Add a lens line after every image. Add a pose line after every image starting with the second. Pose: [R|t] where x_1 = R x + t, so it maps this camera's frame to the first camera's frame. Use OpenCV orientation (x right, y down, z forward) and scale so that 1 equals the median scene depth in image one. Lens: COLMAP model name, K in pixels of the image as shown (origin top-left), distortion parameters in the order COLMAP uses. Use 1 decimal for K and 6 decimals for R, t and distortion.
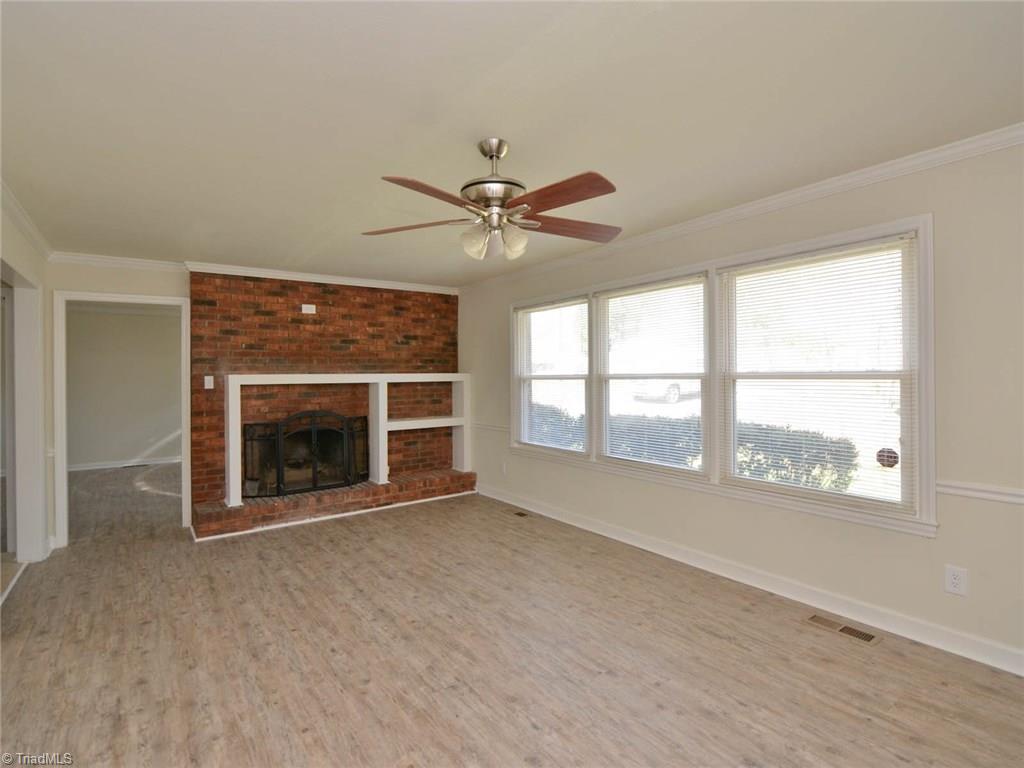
lens RADIAL K [[510.2, 0, 512.6], [0, 510.2, 374.7], [0, 0, 1]] dist [0.012520, -0.013085]
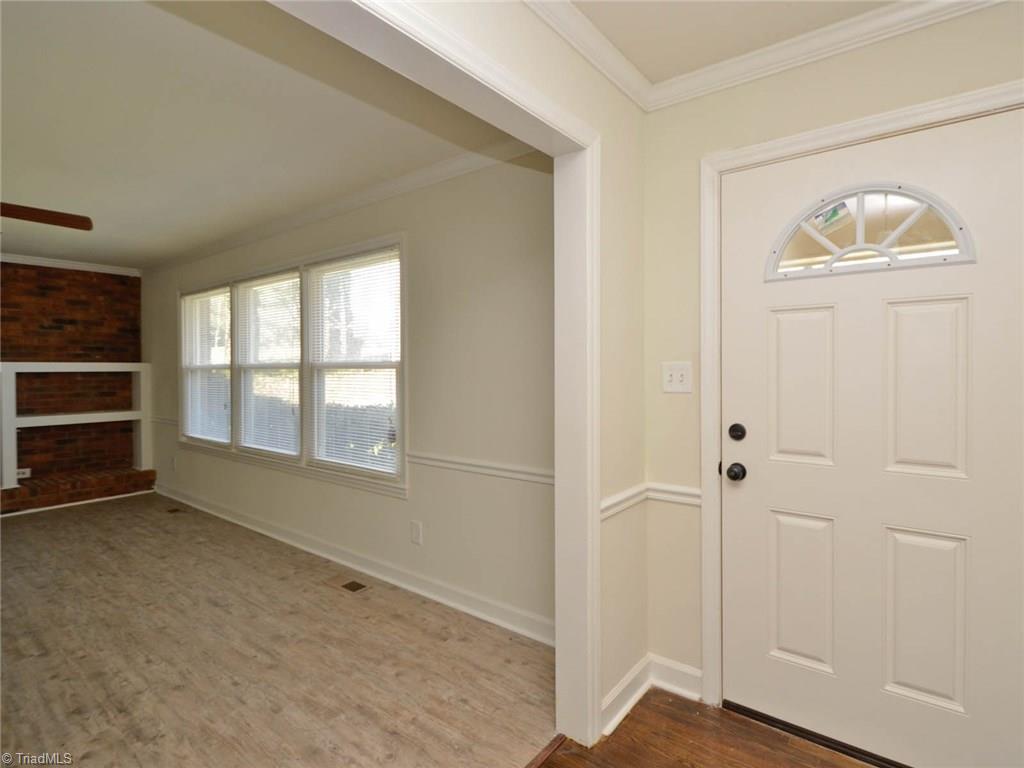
lens RADIAL K [[515.8, 0, 553.3], [0, 515.8, 374.8], [0, 0, 1]] dist [-0.001414, -0.001197]
pose [[0.950060, 0.001236, 0.312066, 0.405484], [-0.005651, 0.999896, 0.013241, 0.003206], [-0.312017, -0.014344, 0.949968, -0.137107]]
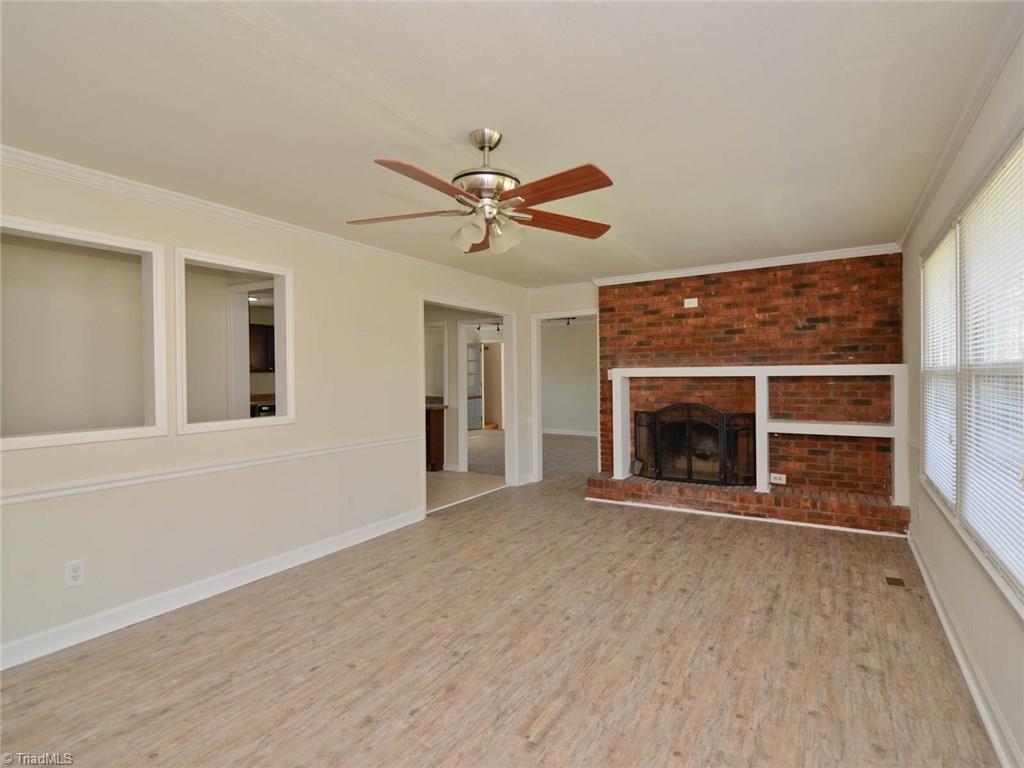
lens RADIAL K [[507.6, 0, 529.3], [0, 507.6, 377.4], [0, 0, 1]] dist [0.002618, -0.000413]
pose [[0.396359, 0.011077, -0.918029, 0.438957], [0.008847, 0.999835, 0.015884, 0.000233], [0.918053, -0.014418, 0.396196, 0.336254]]
